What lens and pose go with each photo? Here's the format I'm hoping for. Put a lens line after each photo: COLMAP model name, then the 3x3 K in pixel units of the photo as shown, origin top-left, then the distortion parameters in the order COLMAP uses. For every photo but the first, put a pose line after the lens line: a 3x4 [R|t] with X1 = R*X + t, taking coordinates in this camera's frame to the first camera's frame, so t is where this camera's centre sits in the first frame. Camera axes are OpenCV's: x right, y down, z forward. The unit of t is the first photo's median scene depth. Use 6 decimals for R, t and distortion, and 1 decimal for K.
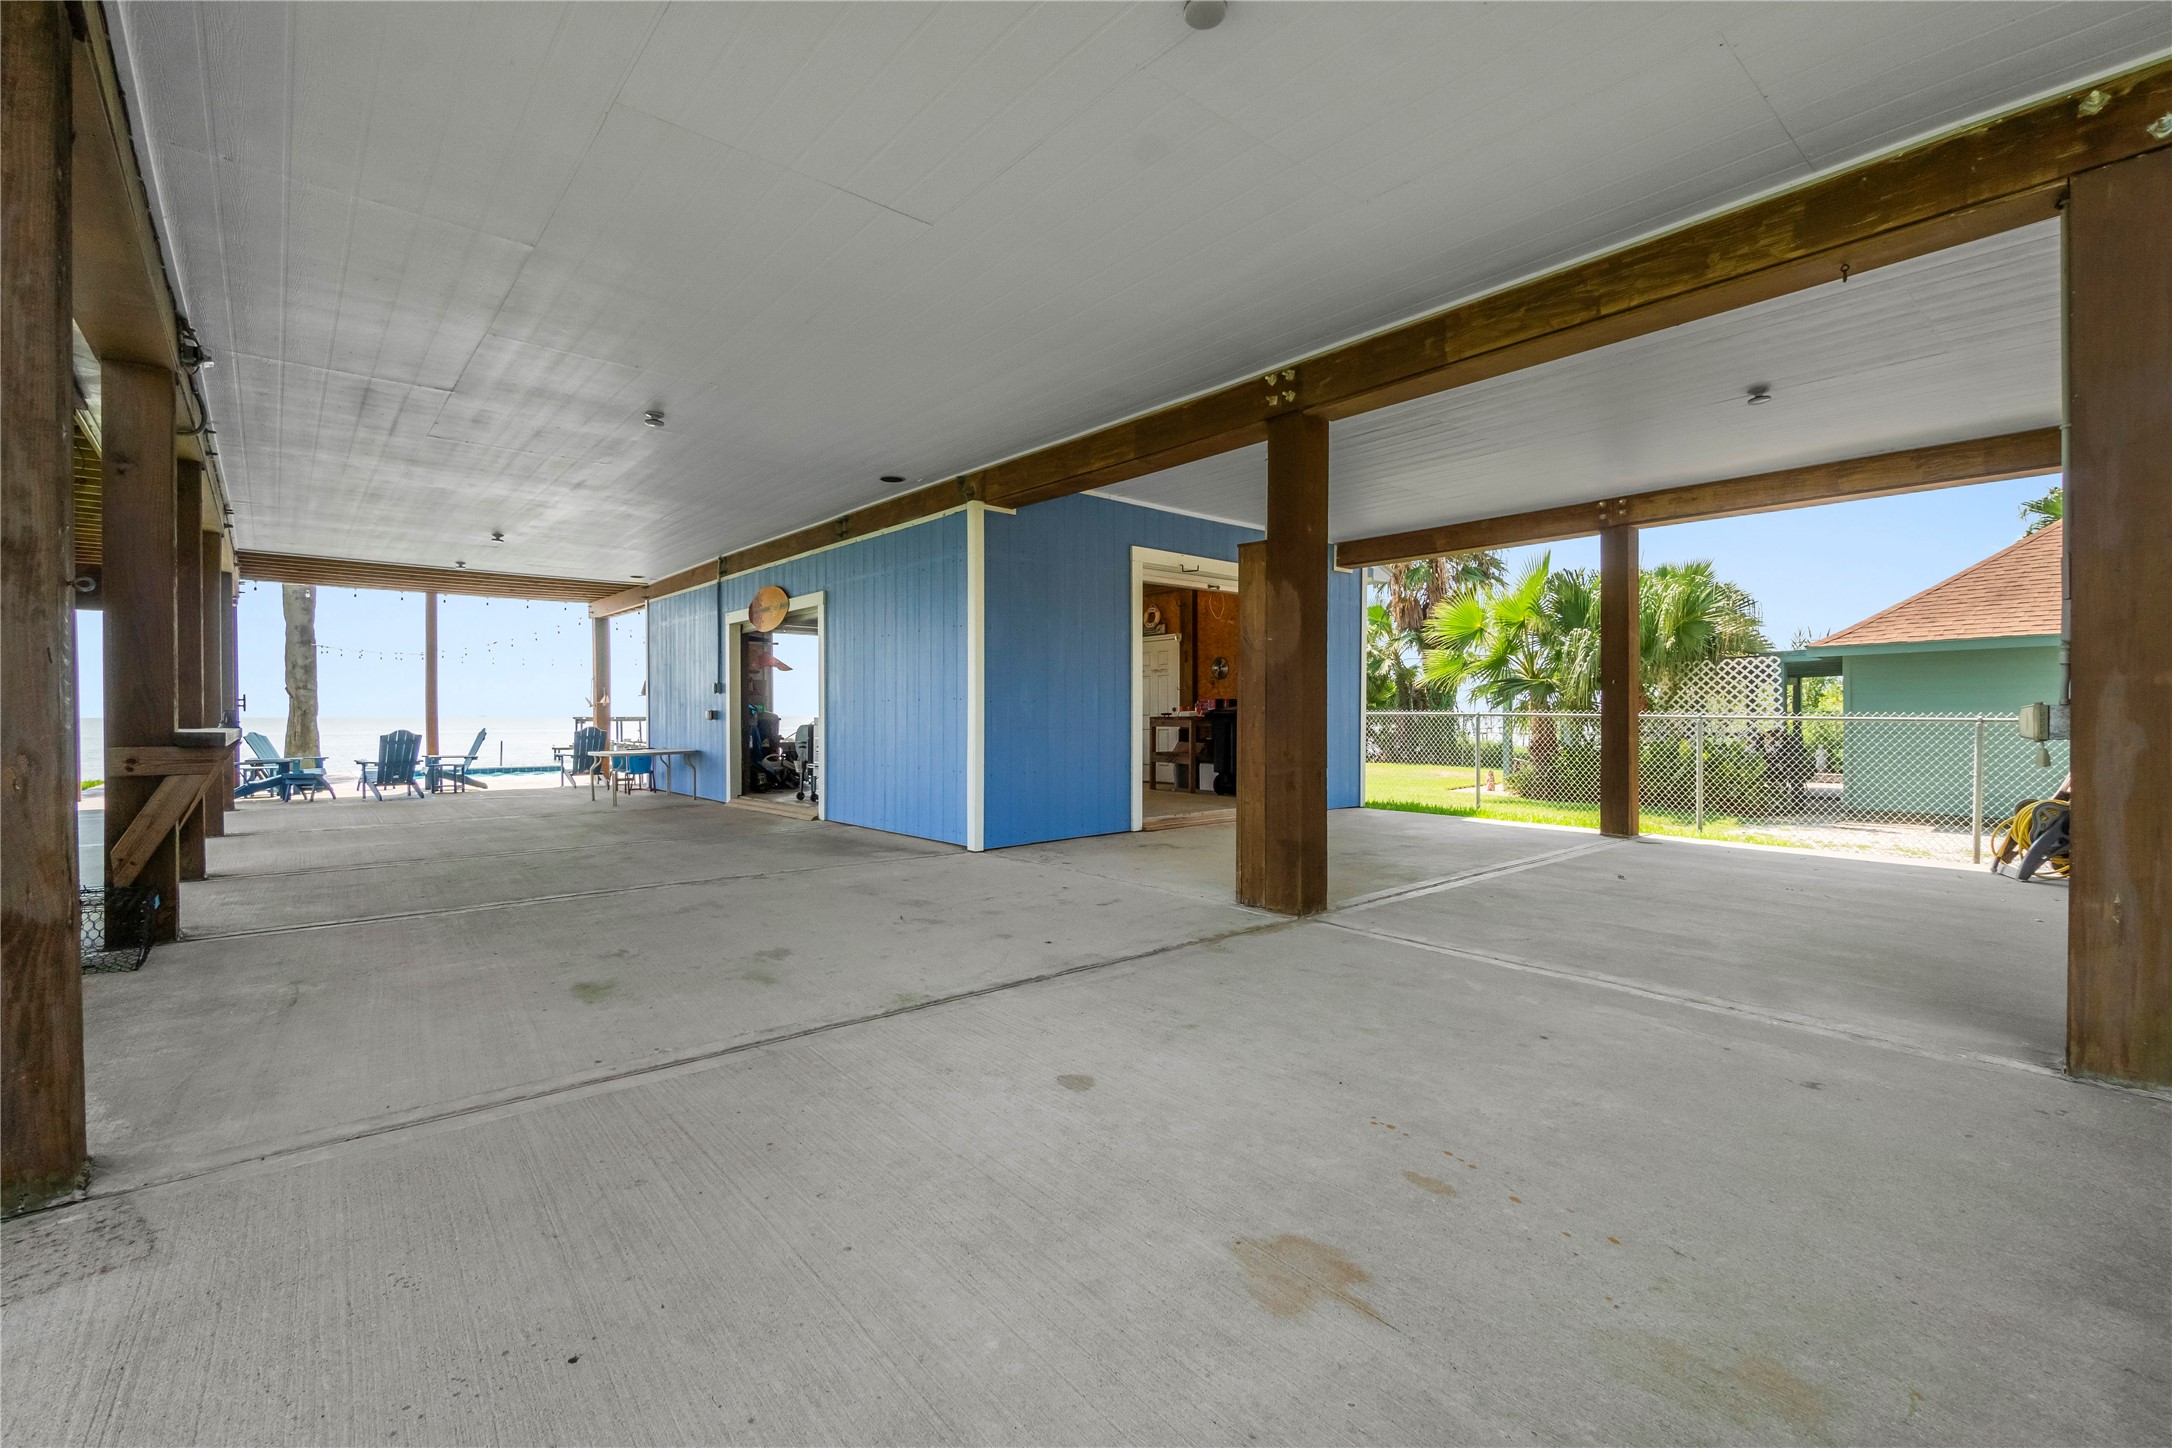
lens RADIAL K [[940.8, 0, 1072.0], [0, 940.8, 713.4], [0, 0, 1]] dist [-0.004440, -0.000200]
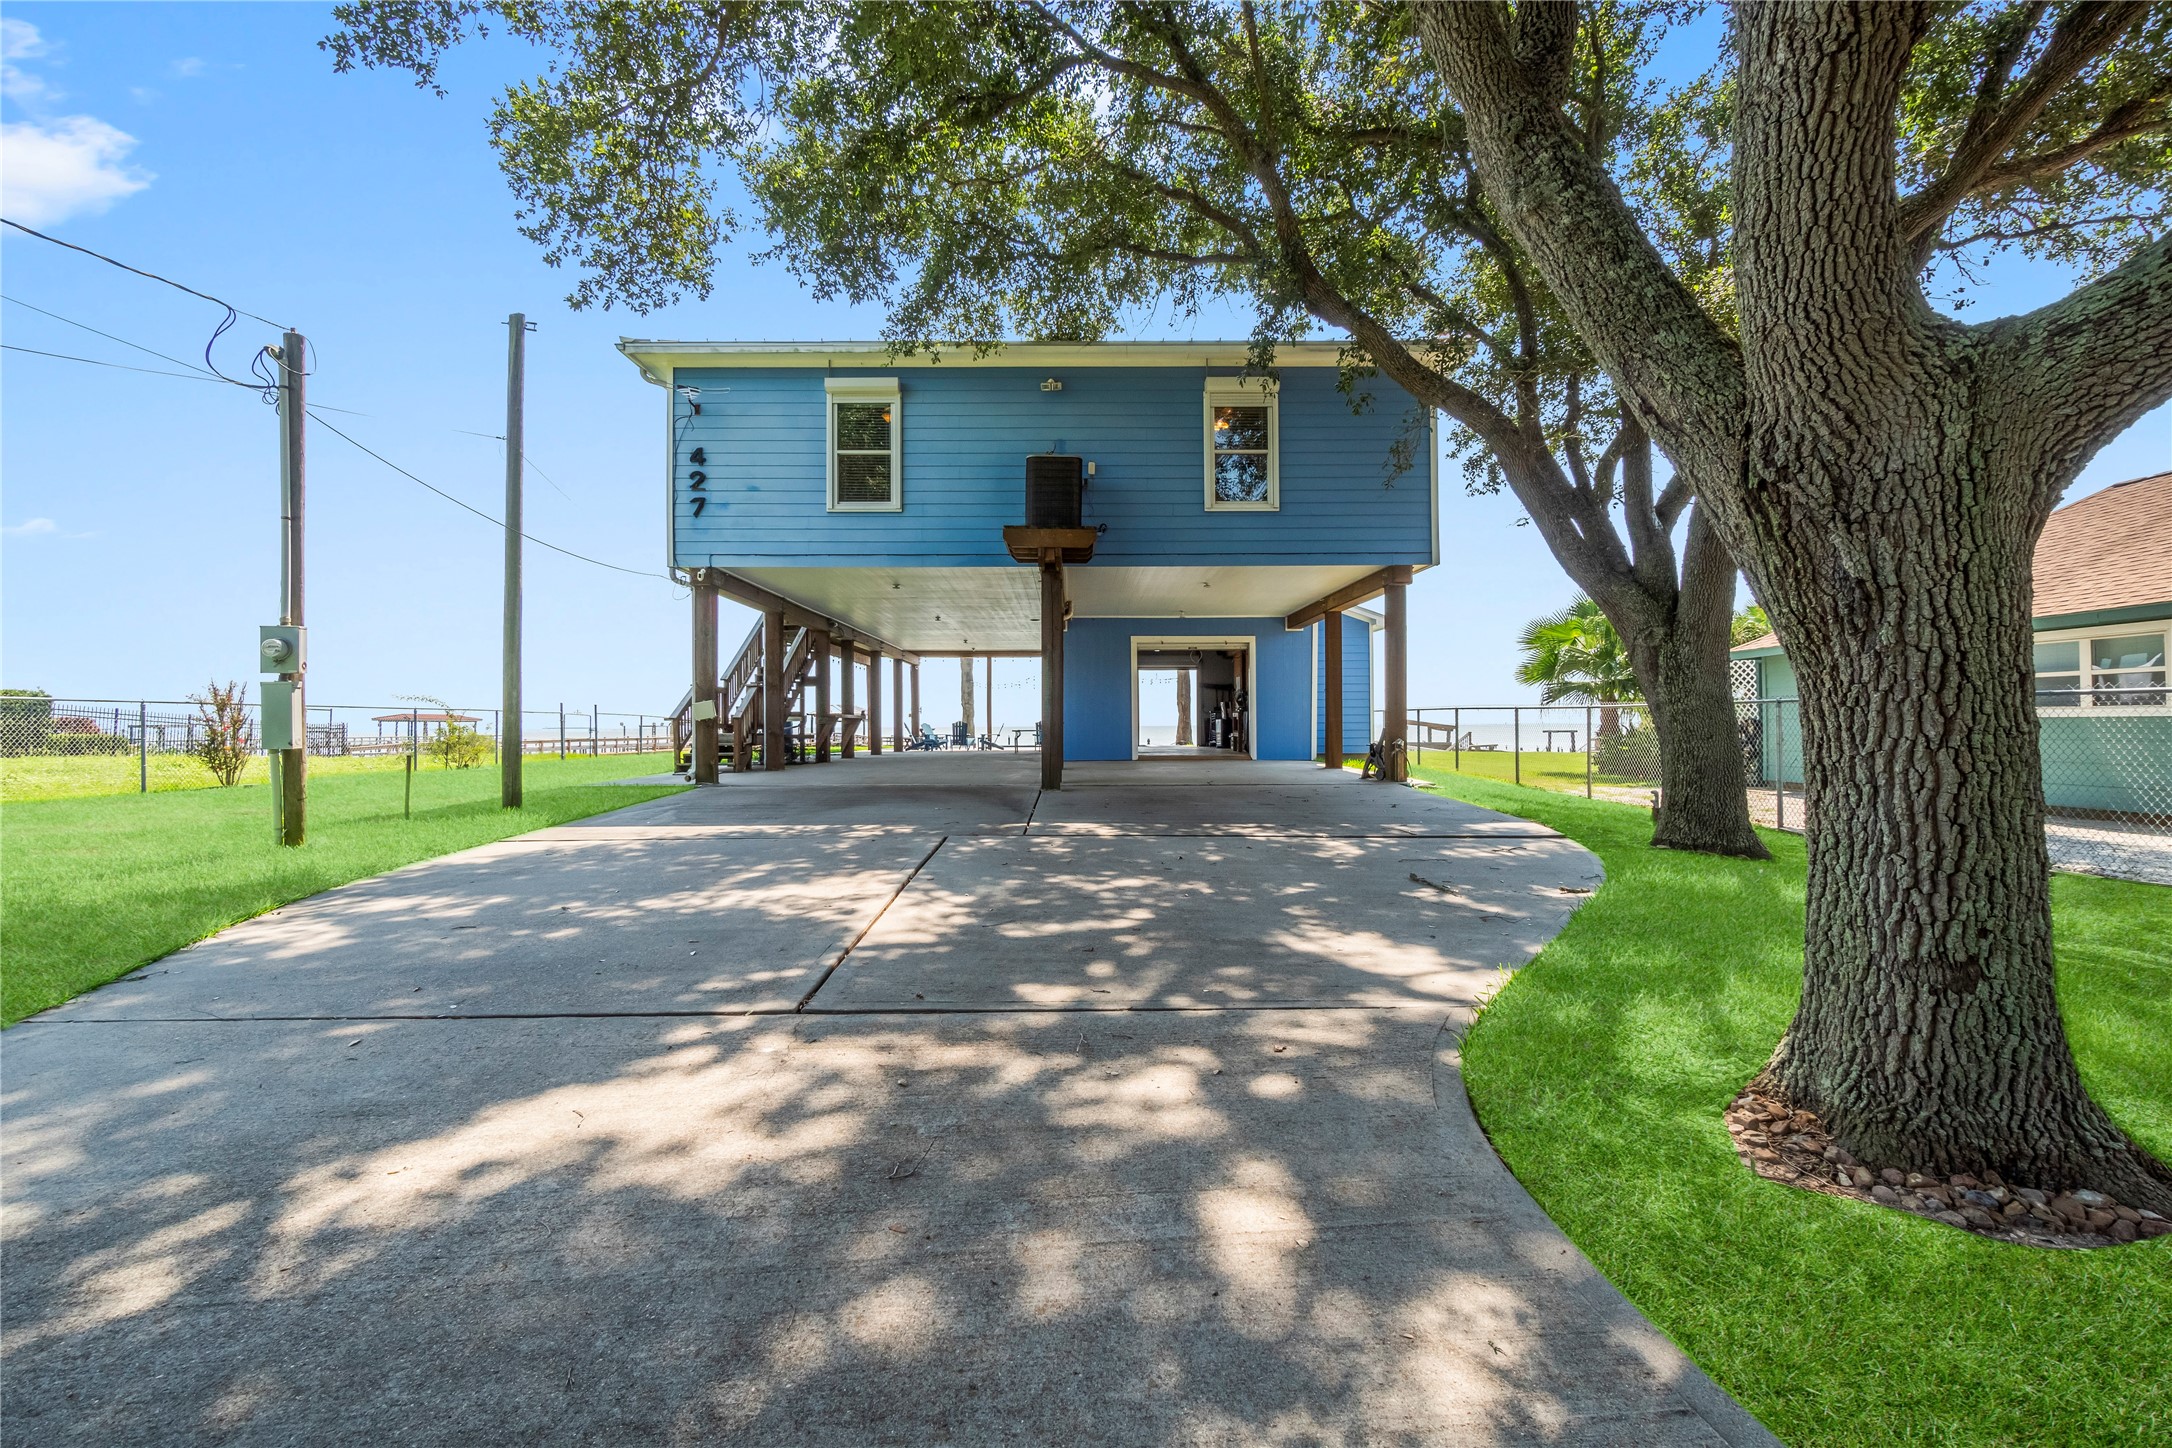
lens RADIAL K [[940.8, 0, 1072.0], [0, 940.8, 713.4], [0, 0, 1]] dist [-0.004440, -0.000200]
pose [[0.762154, -0.005270, -0.647374, 0.996625], [-0.001328, 0.999952, -0.009704, 0.024241], [0.647394, 0.008256, 0.762111, -0.580237]]
